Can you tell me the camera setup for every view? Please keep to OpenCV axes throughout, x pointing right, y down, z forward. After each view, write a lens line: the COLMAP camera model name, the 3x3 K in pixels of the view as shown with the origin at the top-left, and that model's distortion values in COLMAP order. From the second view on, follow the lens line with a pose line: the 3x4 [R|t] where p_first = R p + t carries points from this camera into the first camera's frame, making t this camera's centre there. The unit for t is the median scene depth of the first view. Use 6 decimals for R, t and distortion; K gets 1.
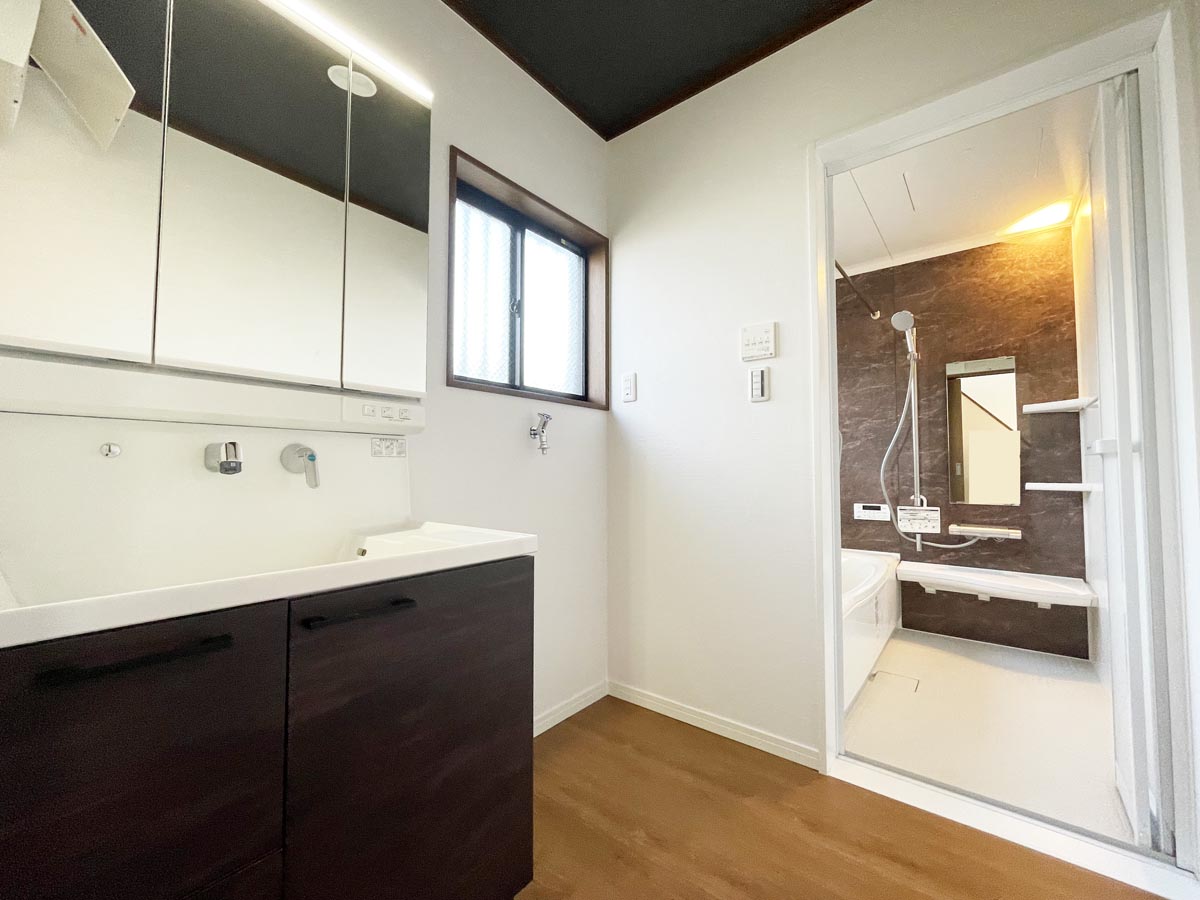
lens RADIAL K [[486.7, 0, 601.3], [0, 486.7, 449.8], [0, 0, 1]] dist [-0.000432, -0.000233]
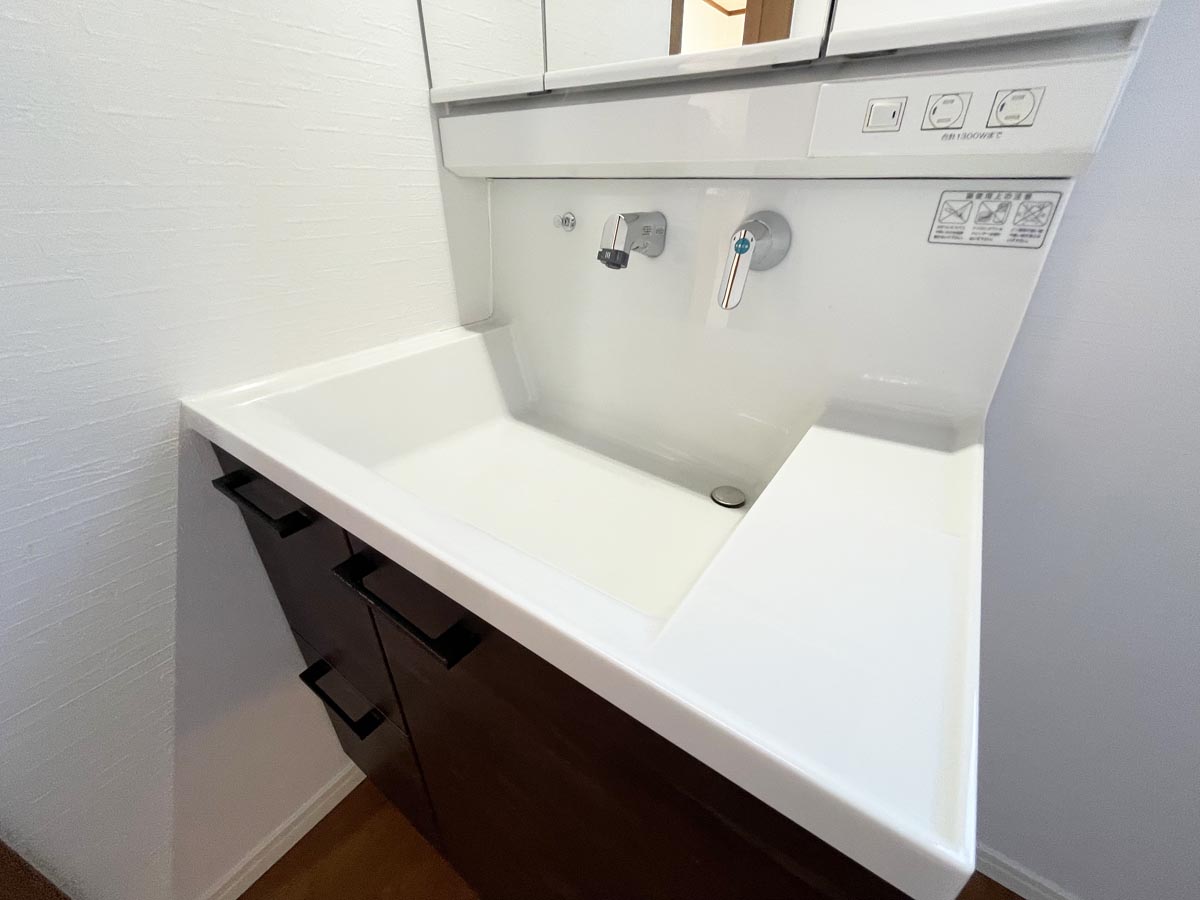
lens RADIAL K [[486.7, 0, 601.4], [0, 486.7, 450.5], [0, 0, 1]] dist [-0.000432, -0.000233]
pose [[0.059336, 0.481921, -0.874203, -0.047141], [0.037792, 0.874034, 0.484393, -0.041822], [0.997522, -0.061780, 0.033649, 0.702701]]
